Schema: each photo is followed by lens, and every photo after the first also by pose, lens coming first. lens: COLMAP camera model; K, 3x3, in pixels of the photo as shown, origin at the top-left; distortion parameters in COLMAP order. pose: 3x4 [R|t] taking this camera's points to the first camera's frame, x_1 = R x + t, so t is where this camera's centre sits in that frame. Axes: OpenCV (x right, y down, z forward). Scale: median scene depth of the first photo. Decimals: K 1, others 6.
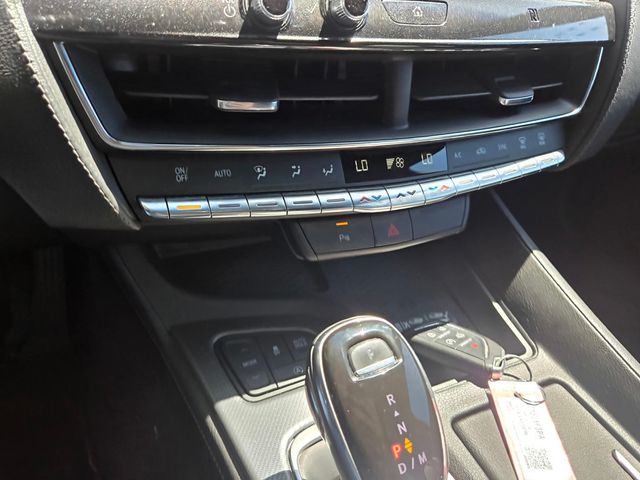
lens RADIAL K [[450.4, 0, 328.7], [0, 450.4, 229.3], [0, 0, 1]] dist [0.006124, -0.022531]
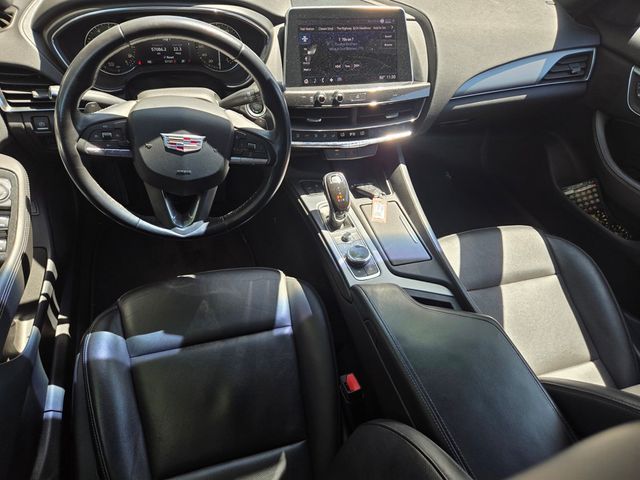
lens RADIAL K [[432.5, 0, 318.5], [0, 432.5, 253.8], [0, 0, 1]] dist [0.017378, -0.016381]
pose [[0.989929, 0.094123, -0.105740, 0.348040], [-0.069233, 0.973418, 0.218322, 0.049950], [0.123479, -0.208803, 0.970131, -2.725652]]
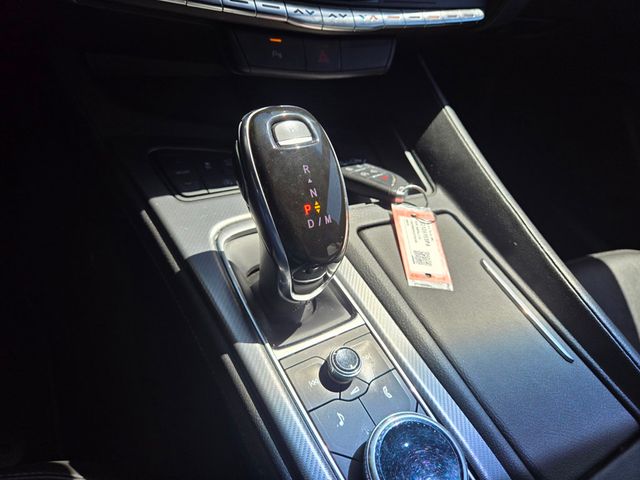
lens RADIAL K [[432.5, 0, 322.8], [0, 432.5, 246.2], [0, 0, 1]] dist [0.017378, -0.016381]
pose [[0.988308, 0.058190, 0.140931, 0.024366], [-0.086704, 0.974800, 0.205542, 0.249565], [-0.125419, -0.215358, 0.968448, -0.108225]]
